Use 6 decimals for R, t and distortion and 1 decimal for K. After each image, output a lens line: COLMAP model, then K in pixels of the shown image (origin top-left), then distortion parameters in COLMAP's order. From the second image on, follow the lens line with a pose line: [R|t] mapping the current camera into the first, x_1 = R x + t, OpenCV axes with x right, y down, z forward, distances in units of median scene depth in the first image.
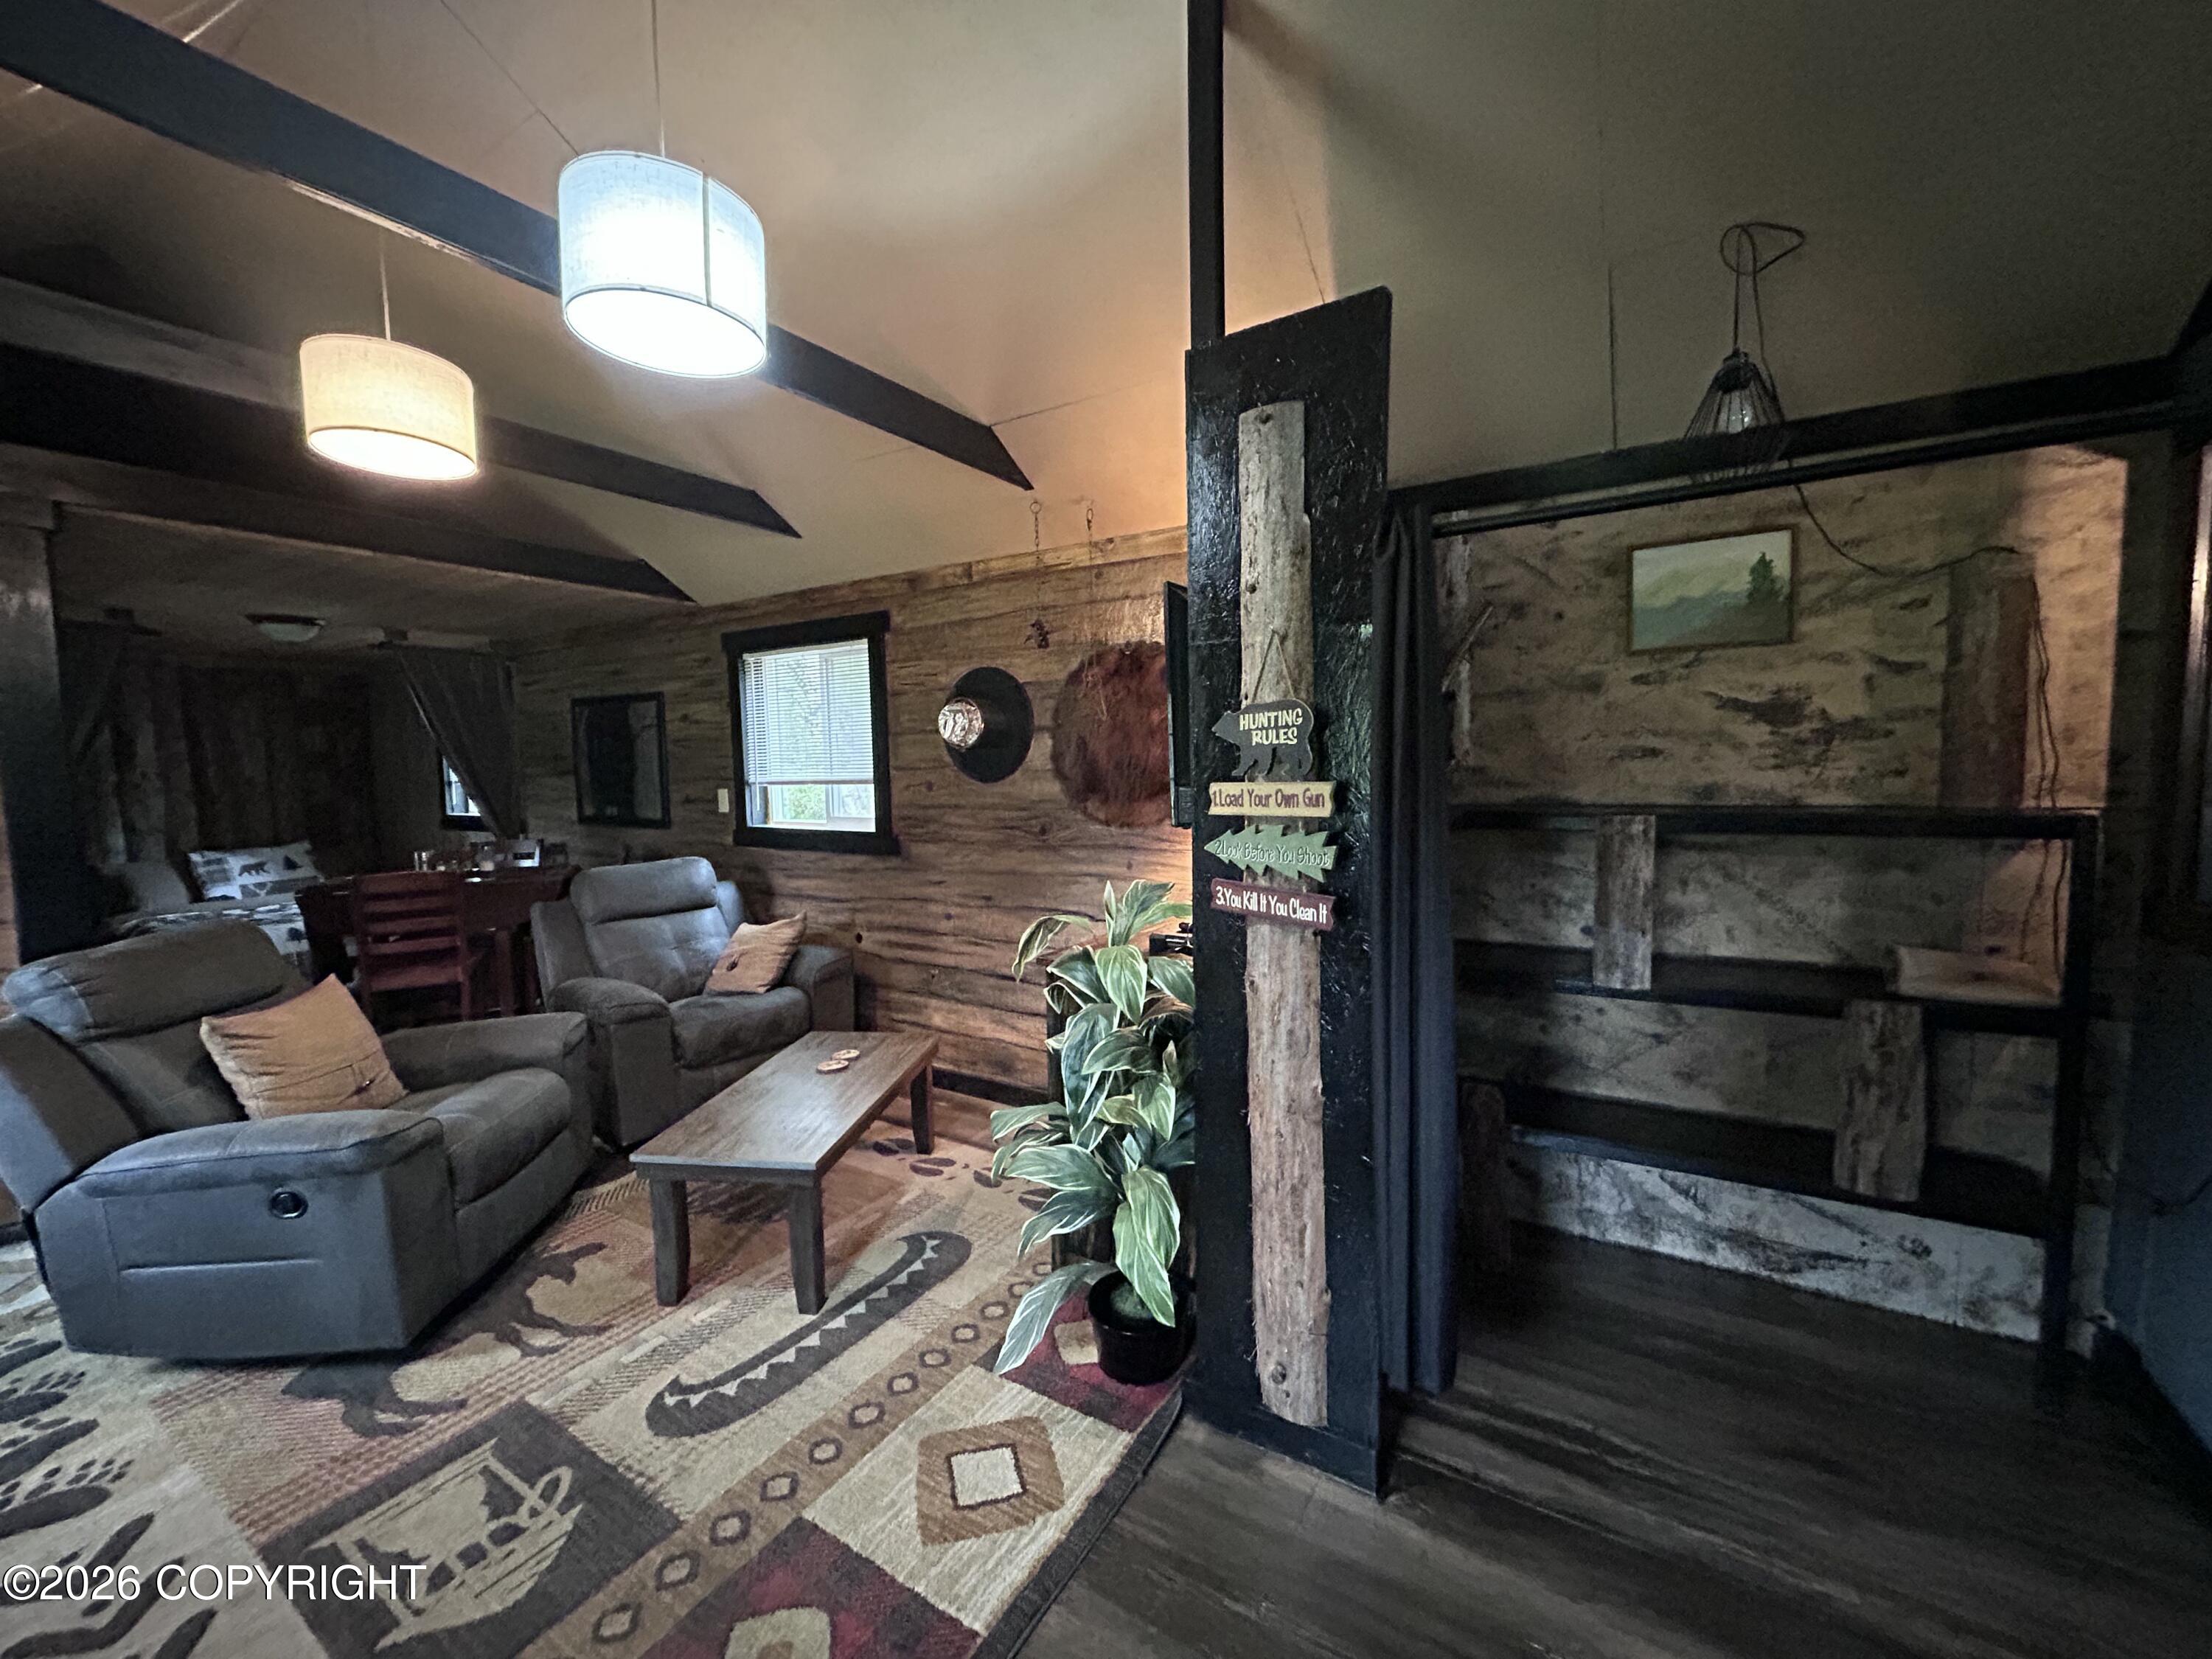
lens RADIAL K [[883.5, 0, 1104.5], [0, 883.5, 827.4], [0, 0, 1]] dist [-0.002504, 0.000607]
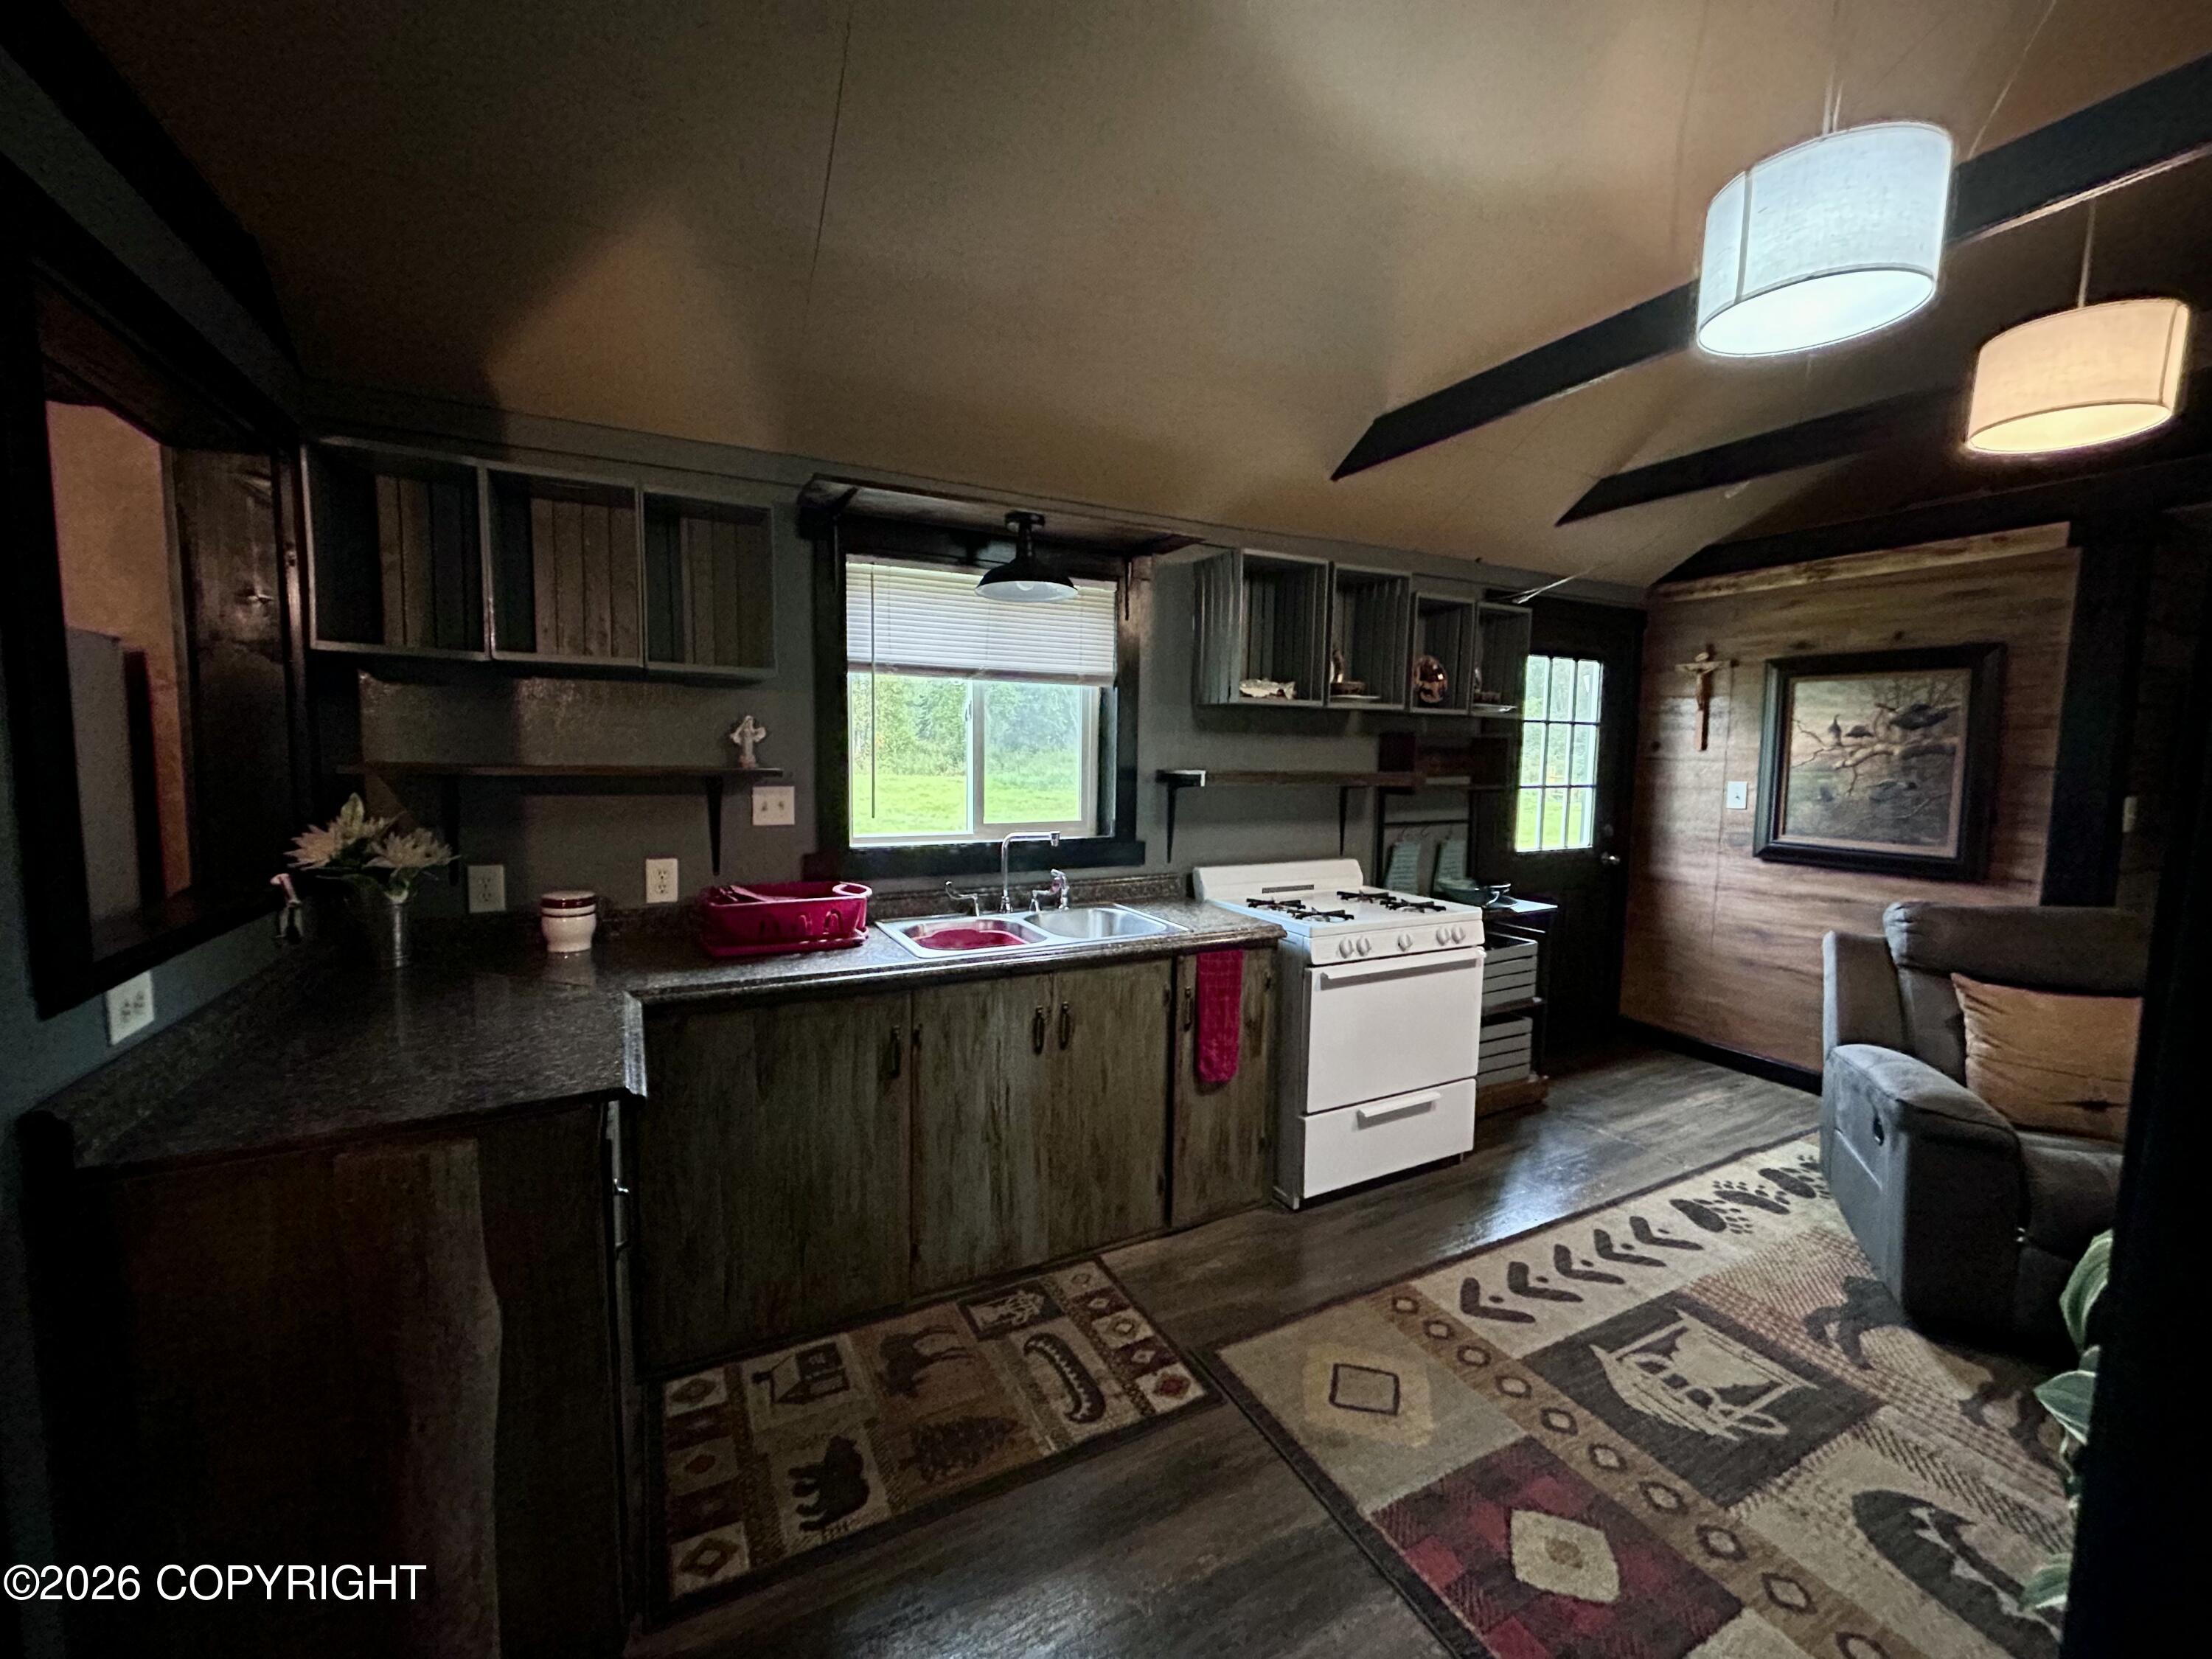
lens RADIAL K [[883.5, 0, 1101.6], [0, 883.5, 827.4], [0, 0, 1]] dist [-0.002504, 0.000607]
pose [[-0.512594, 0.086770, -0.854236, 0.396597], [-0.071976, 0.987037, 0.143449, -0.044410], [0.855609, 0.135016, -0.499703, 0.454876]]
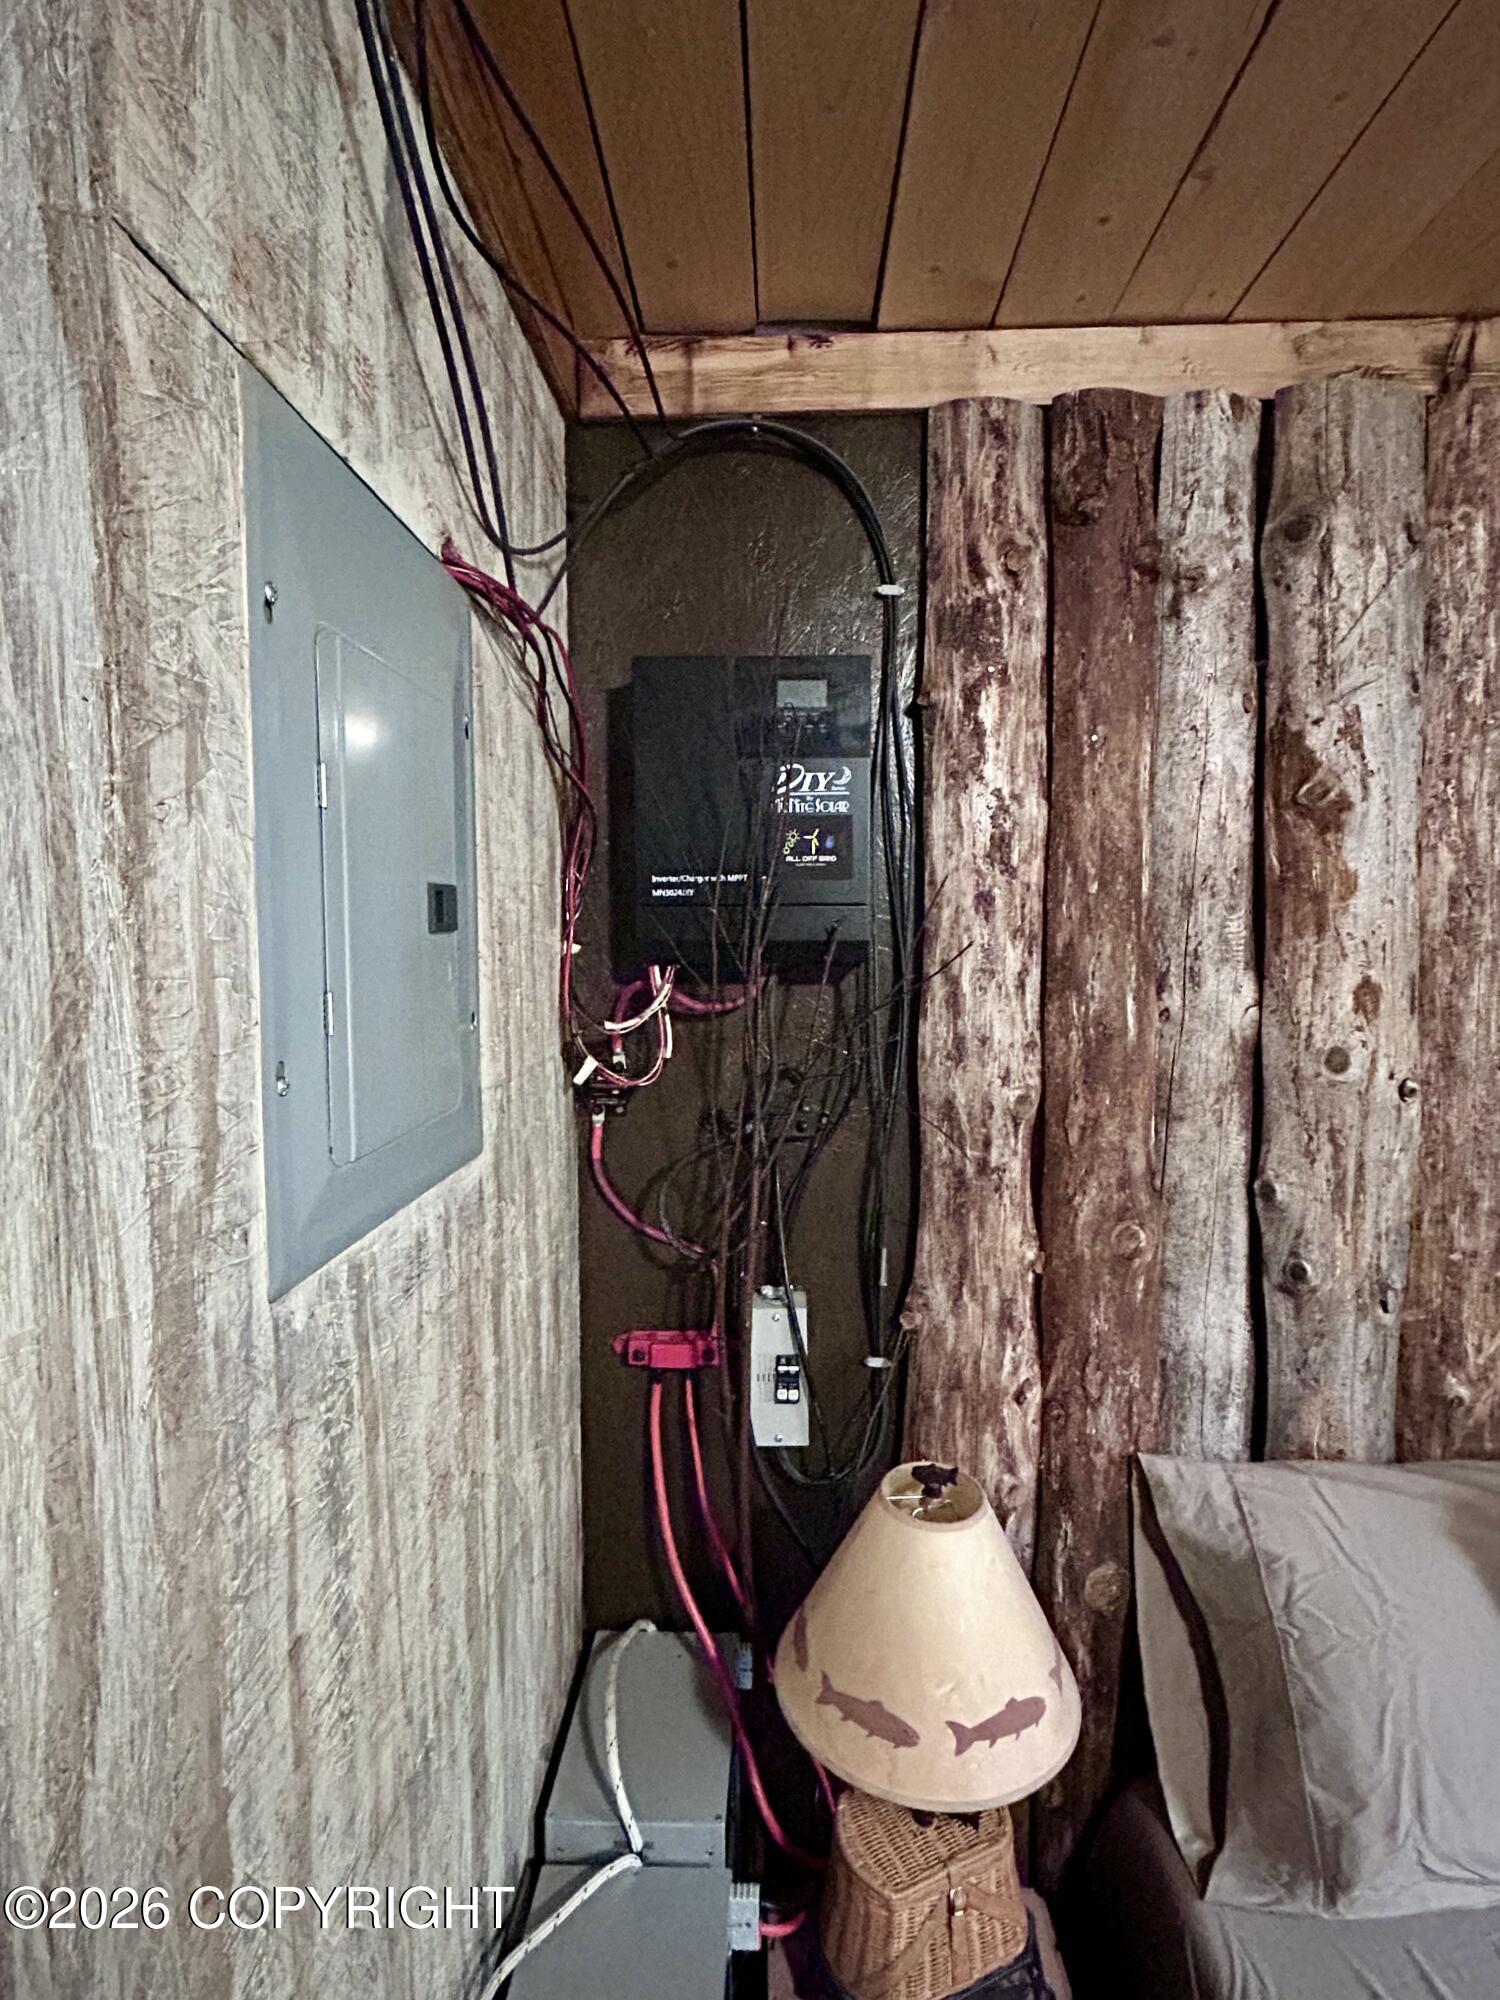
lens RADIAL K [[1004.9, 0, 711.1], [0, 1004.9, 995.4], [0, 0, 1]] dist [-0.025857, -0.000849]
pose [[0.453603, 0.068741, -0.888549, -1.889857], [-0.065114, 0.996912, 0.043884, -0.115528], [0.888822, 0.037951, 0.456679, 1.536624]]
